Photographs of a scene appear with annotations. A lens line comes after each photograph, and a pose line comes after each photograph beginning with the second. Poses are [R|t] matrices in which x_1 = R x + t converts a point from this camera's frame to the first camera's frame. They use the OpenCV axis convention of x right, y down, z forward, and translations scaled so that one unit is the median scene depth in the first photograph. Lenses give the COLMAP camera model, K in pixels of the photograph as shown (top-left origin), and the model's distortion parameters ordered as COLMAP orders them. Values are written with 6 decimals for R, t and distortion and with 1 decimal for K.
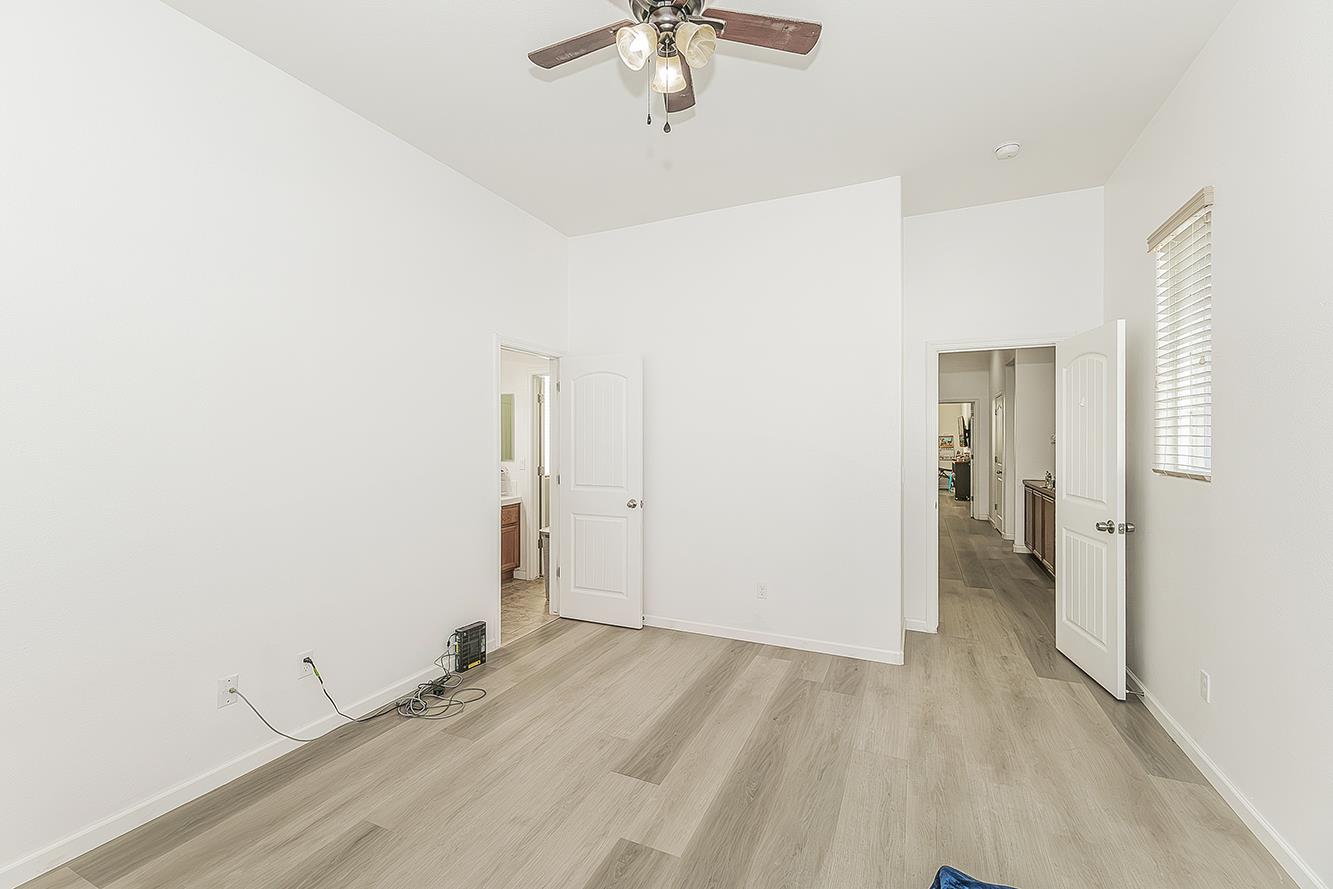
lens RADIAL K [[579.3, 0, 666.5], [0, 579.3, 444.5], [0, 0, 1]] dist [0.000071, 0.000177]
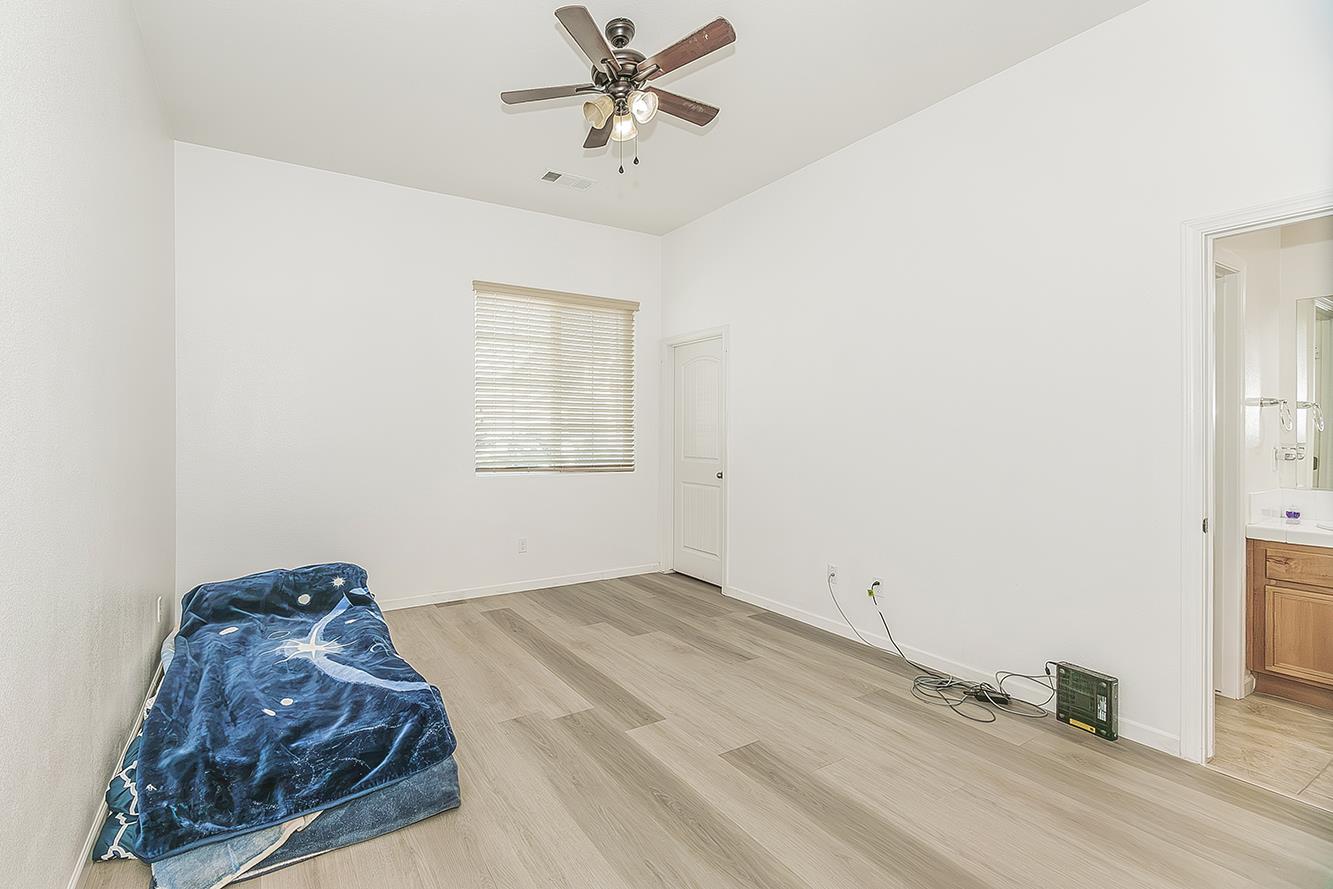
lens RADIAL K [[589.3, 0, 649.8], [0, 589.3, 437.9], [0, 0, 1]] dist [-0.000904, -0.000113]
pose [[-0.540337, 0.009189, -0.841399, 0.763131], [0.000181, 0.999942, 0.010804, 0.003160], [0.841449, 0.005685, -0.540307, 1.187325]]
